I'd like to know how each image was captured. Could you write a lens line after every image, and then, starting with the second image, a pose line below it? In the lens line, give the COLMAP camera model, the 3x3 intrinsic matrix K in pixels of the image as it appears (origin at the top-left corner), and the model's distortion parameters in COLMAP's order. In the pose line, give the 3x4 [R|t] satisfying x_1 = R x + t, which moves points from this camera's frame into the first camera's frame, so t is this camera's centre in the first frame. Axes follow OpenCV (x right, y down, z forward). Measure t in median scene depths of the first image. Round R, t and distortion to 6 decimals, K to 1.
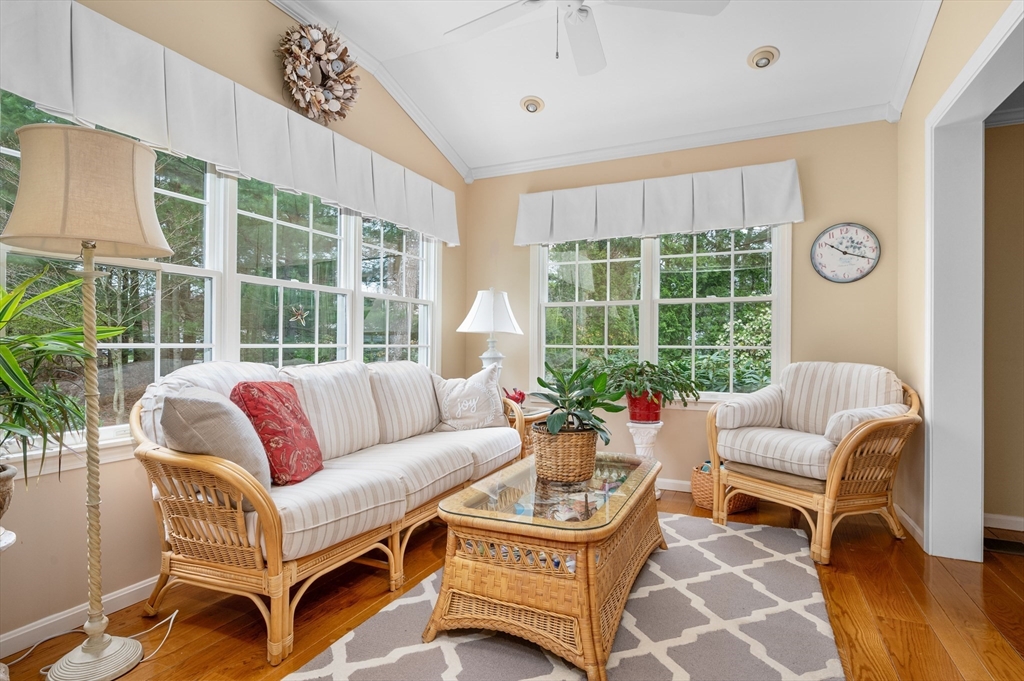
lens RADIAL K [[519.6, 0, 512.0], [0, 519.6, 340.5], [0, 0, 1]] dist [-0.000365, -0.000009]
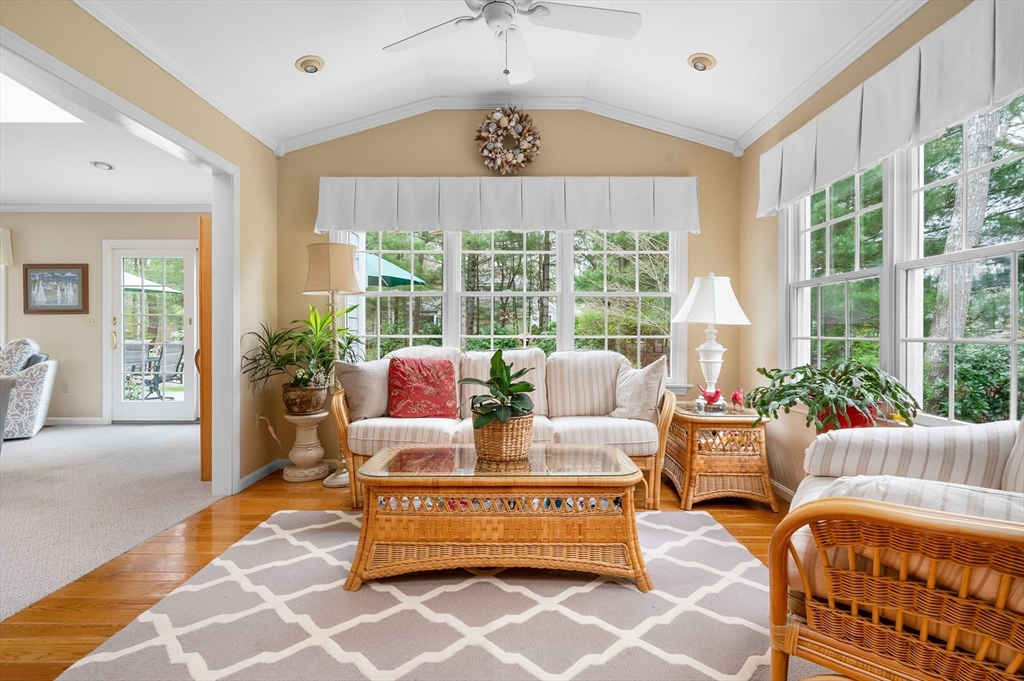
lens RADIAL K [[495.6, 0, 514.4], [0, 495.6, 328.8], [0, 0, 1]] dist [-0.001067, -0.000240]
pose [[0.426286, -0.016573, -0.904437, 0.846593], [0.006158, 0.999862, -0.015420, 0.009825], [0.904568, 0.001004, 0.426329, 0.467188]]
